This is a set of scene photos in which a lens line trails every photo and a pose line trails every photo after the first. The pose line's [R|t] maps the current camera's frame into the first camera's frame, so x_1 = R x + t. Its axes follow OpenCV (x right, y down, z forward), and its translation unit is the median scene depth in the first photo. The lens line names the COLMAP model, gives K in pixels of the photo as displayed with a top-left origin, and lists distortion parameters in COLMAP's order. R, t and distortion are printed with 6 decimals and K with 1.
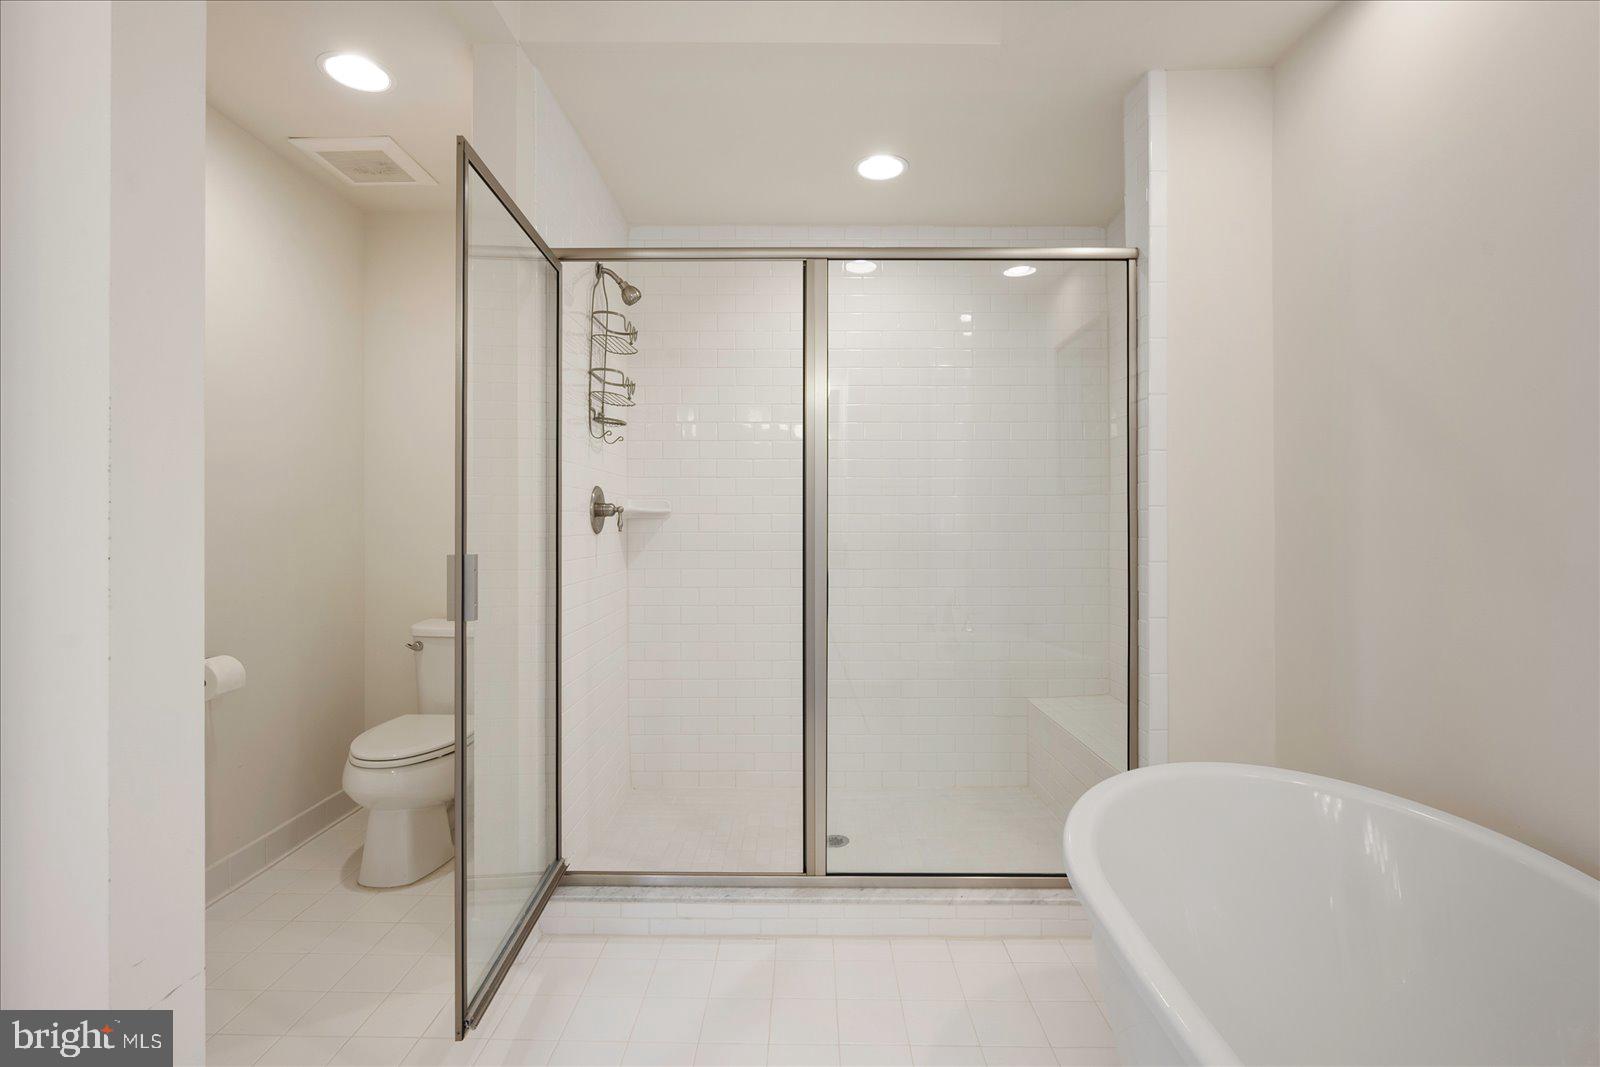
lens RADIAL K [[761.3, 0, 800.0], [0, 761.3, 517.6], [0, 0, 1]] dist [0.001363, 0.000160]
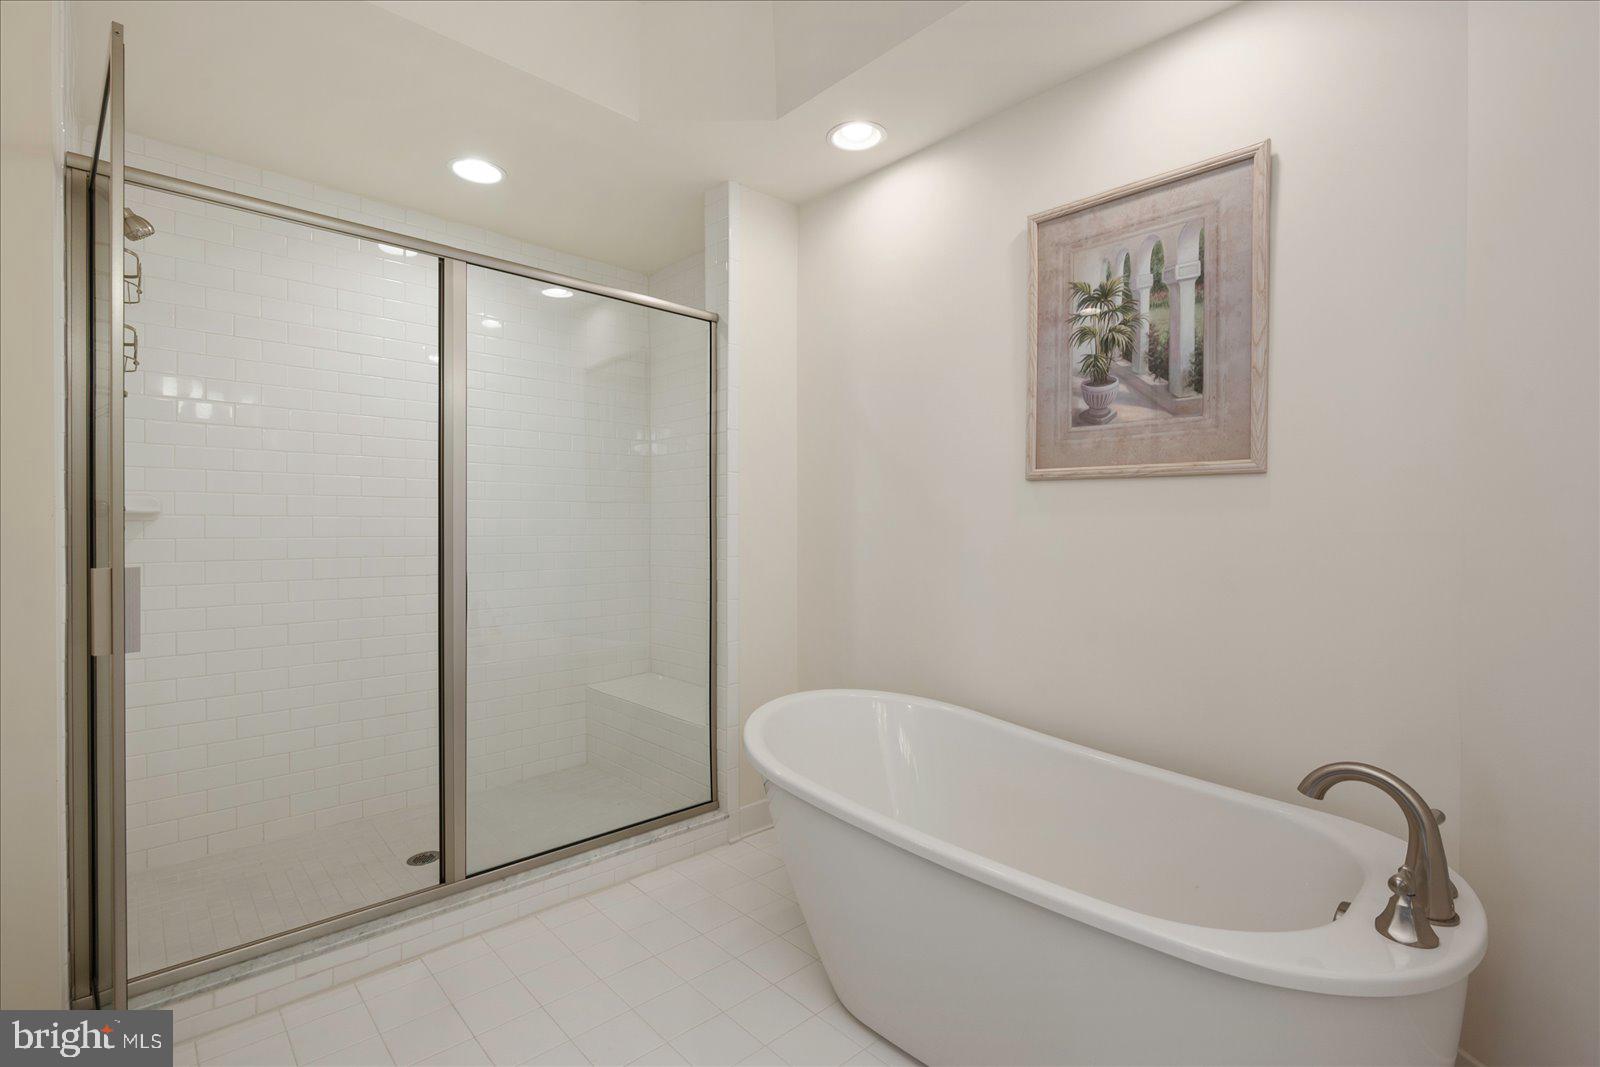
lens RADIAL K [[744.4, 0, 799.9], [0, 744.4, 533.6], [0, 0, 1]] dist [-0.000111, 0.000276]
pose [[0.719504, -0.003989, 0.694477, -0.336109], [-0.008813, 0.999851, 0.014873, -0.003484], [-0.694433, -0.016821, 0.719361, -0.005149]]
